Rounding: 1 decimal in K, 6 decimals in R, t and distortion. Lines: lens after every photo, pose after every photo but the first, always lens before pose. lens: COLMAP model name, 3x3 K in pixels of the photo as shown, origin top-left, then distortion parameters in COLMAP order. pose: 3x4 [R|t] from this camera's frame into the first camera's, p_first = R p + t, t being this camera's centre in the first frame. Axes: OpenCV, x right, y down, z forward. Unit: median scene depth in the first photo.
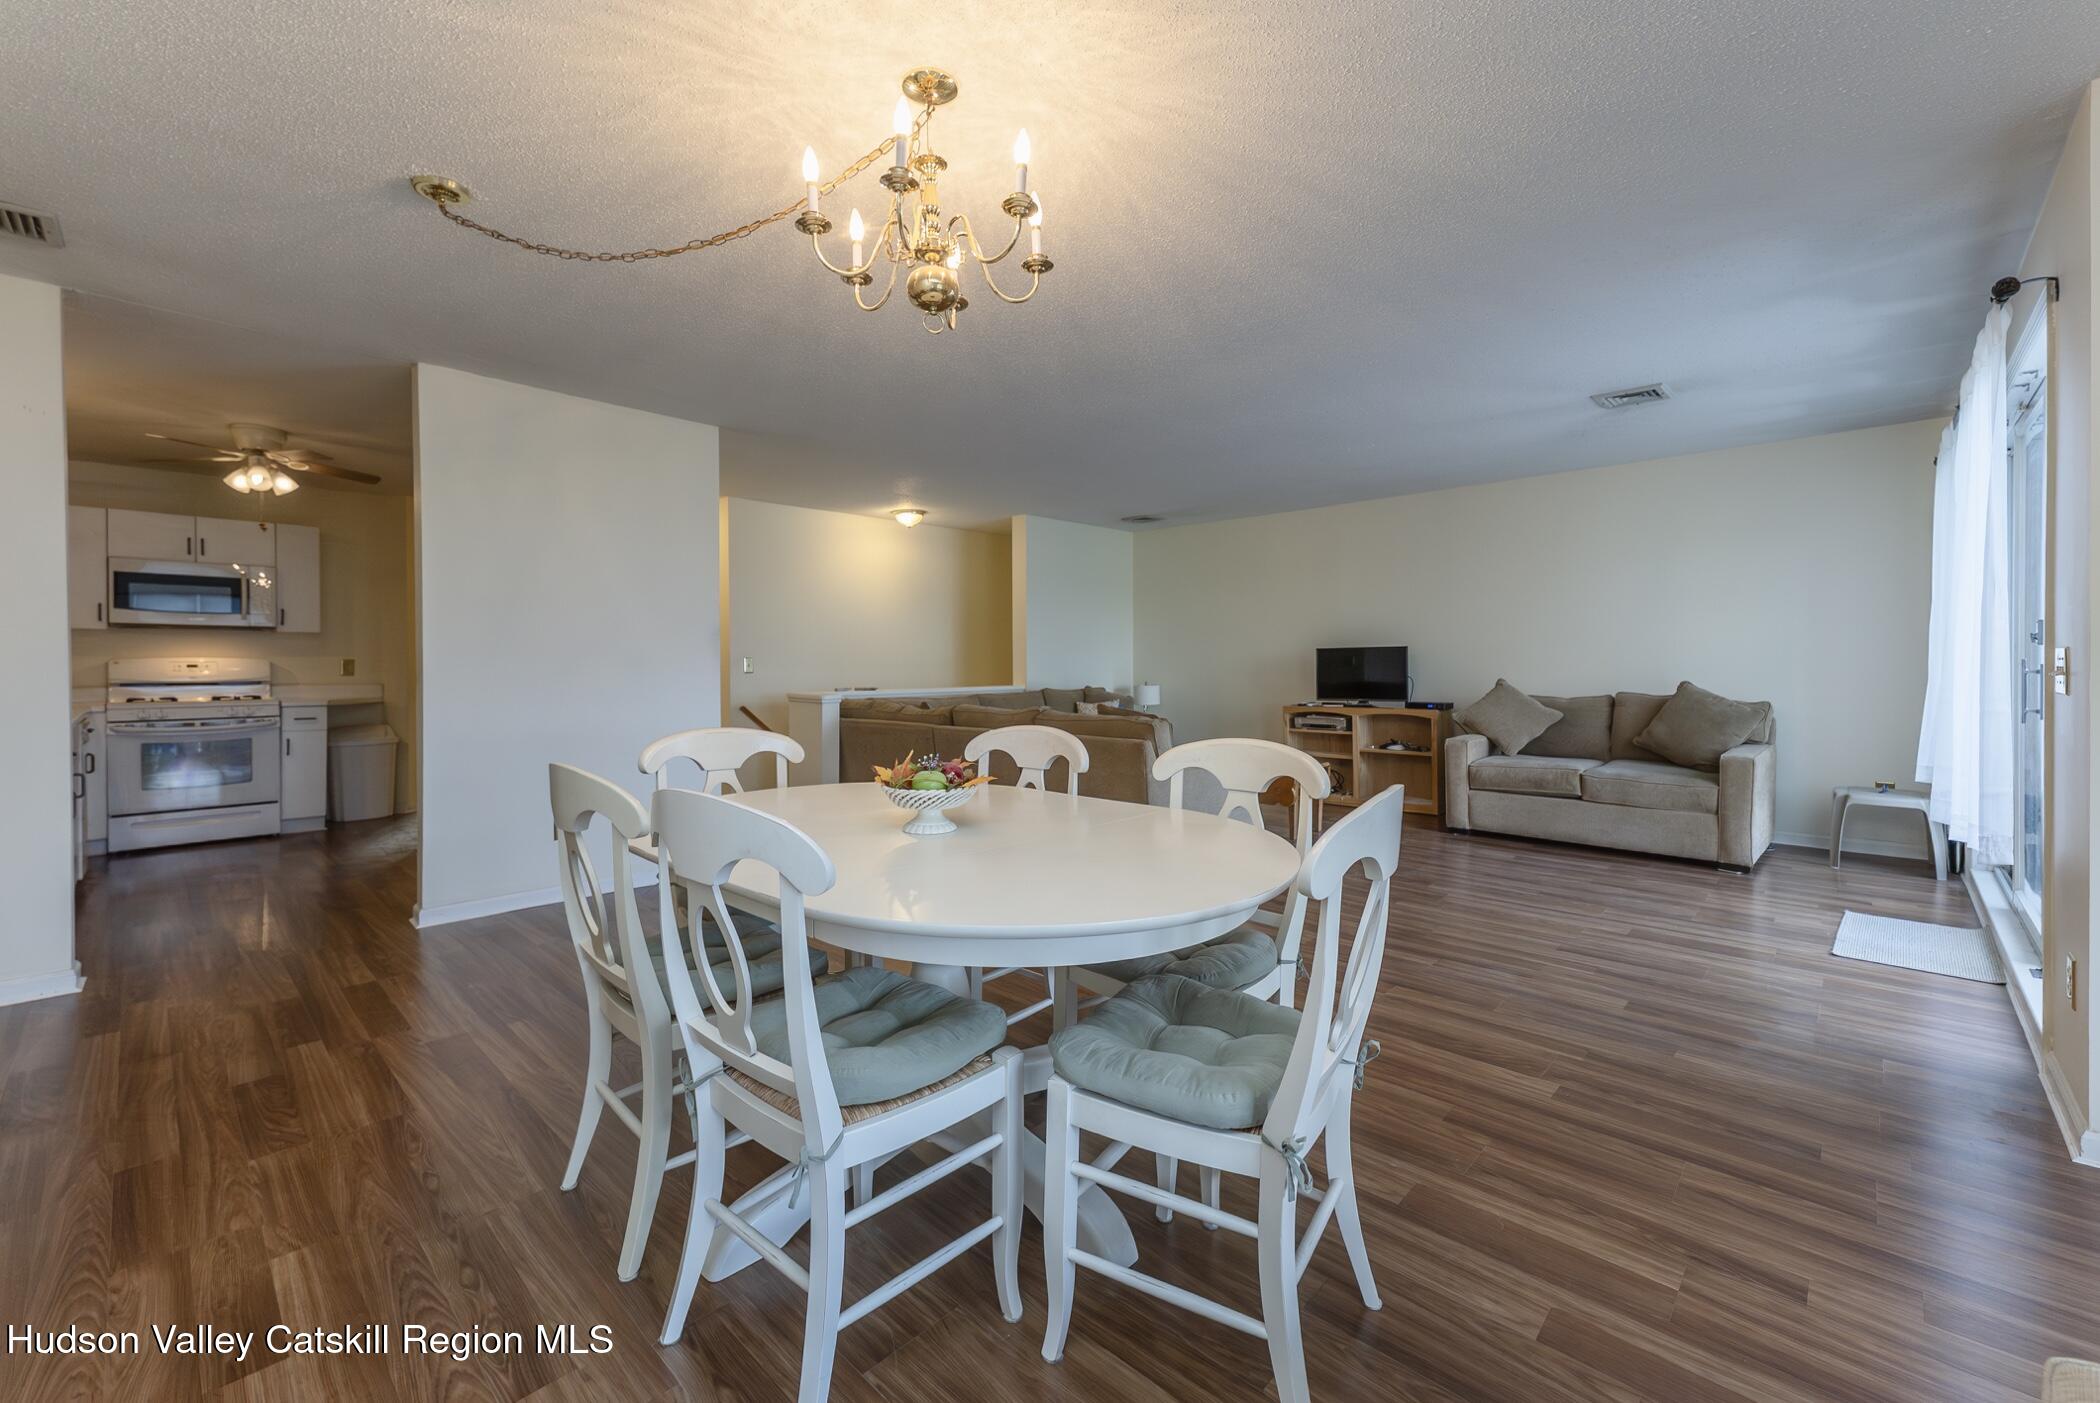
lens RADIAL K [[857.9, 0, 1059.4], [0, 857.9, 682.2], [0, 0, 1]] dist [-0.000007, 0.000178]
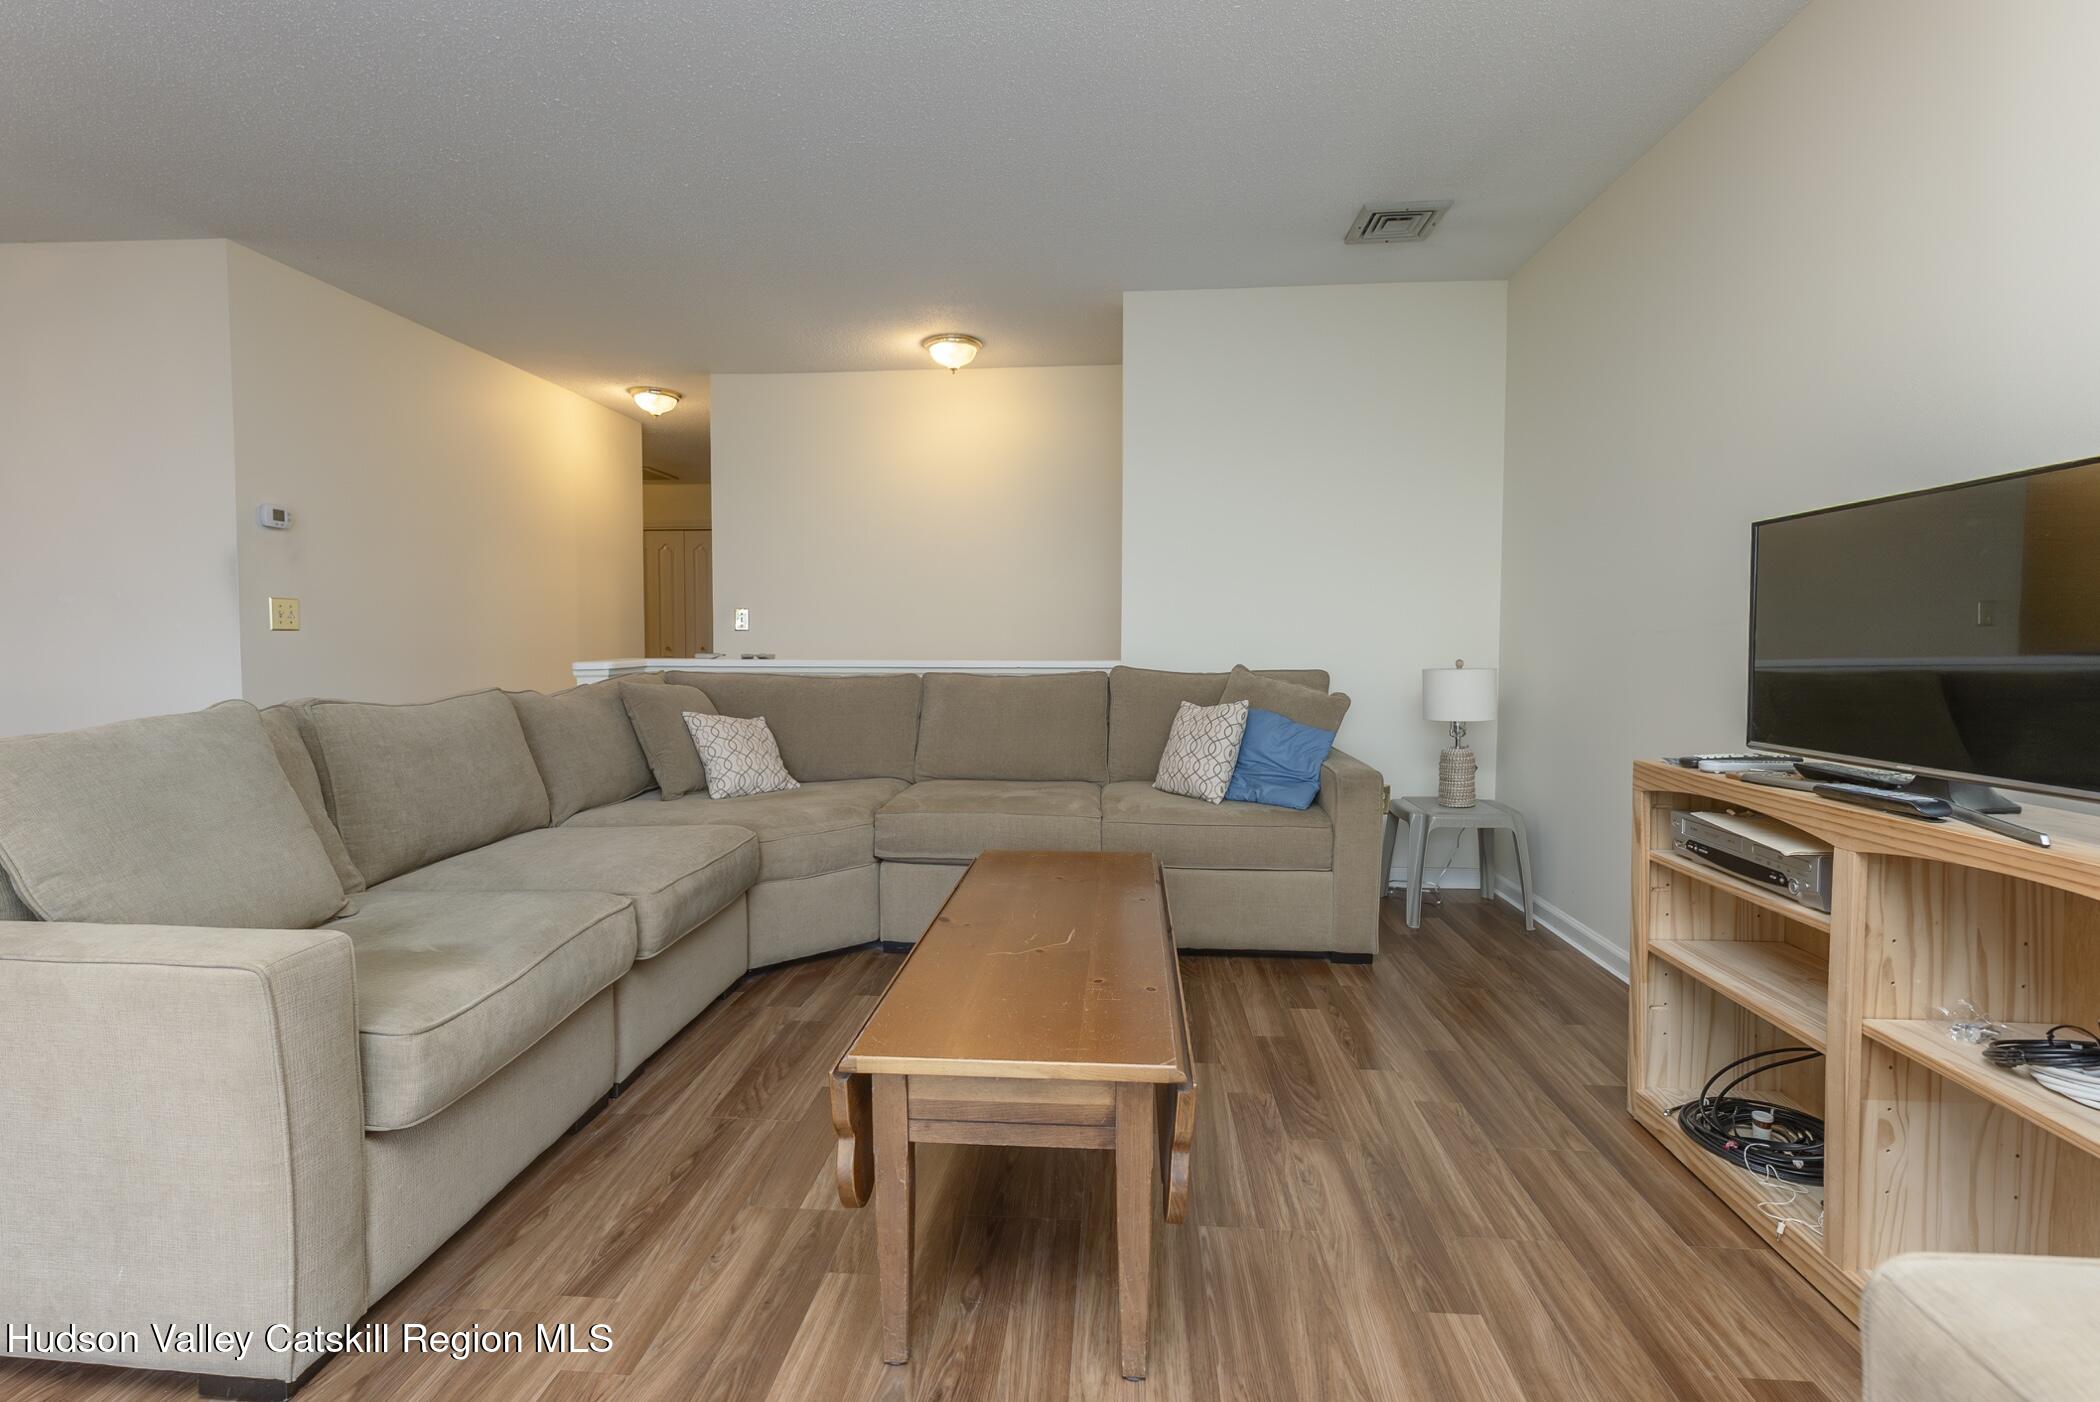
lens RADIAL K [[989.7, 0, 1053.8], [0, 989.7, 671.8], [0, 0, 1]] dist [0.001638, 0.000309]
pose [[0.628198, 0.030924, -0.777439, 0.483379], [-0.023315, 0.999509, 0.020918, -0.001028], [0.777704, 0.004985, 0.628611, 0.858771]]
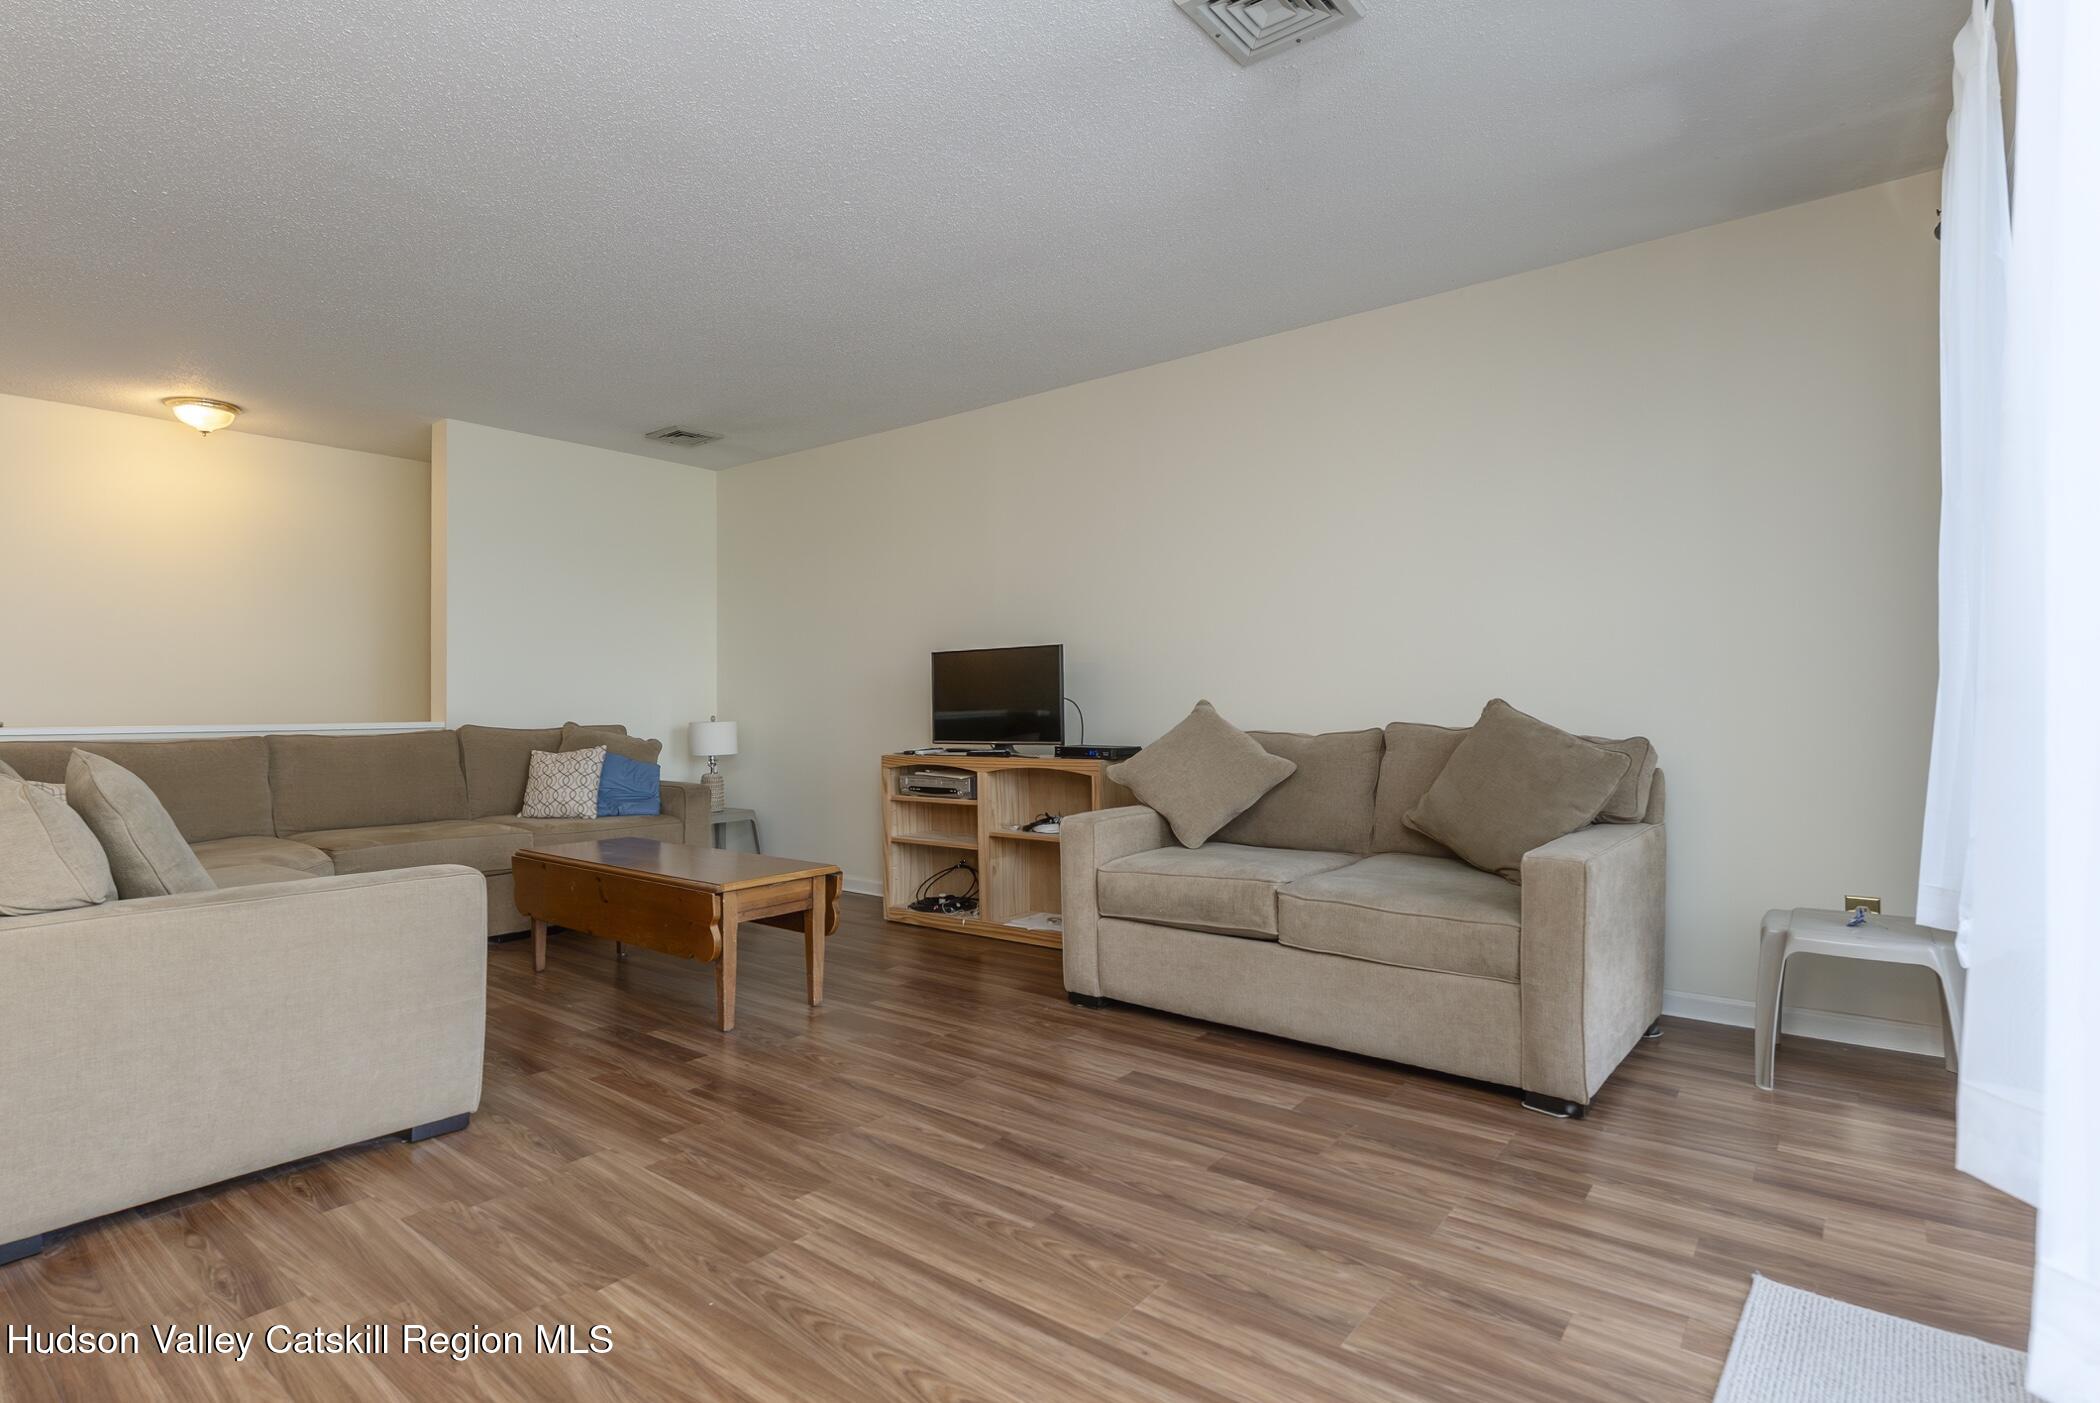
lens RADIAL K [[1038.5, 0, 1052.8], [0, 1038.5, 694.3], [0, 0, 1]] dist [-0.003027, -0.000728]
pose [[0.996251, -0.001419, 0.086493, 0.397397], [0.004764, 0.999248, -0.038480, 0.018466], [-0.086374, 0.038748, 0.995509, 0.394191]]
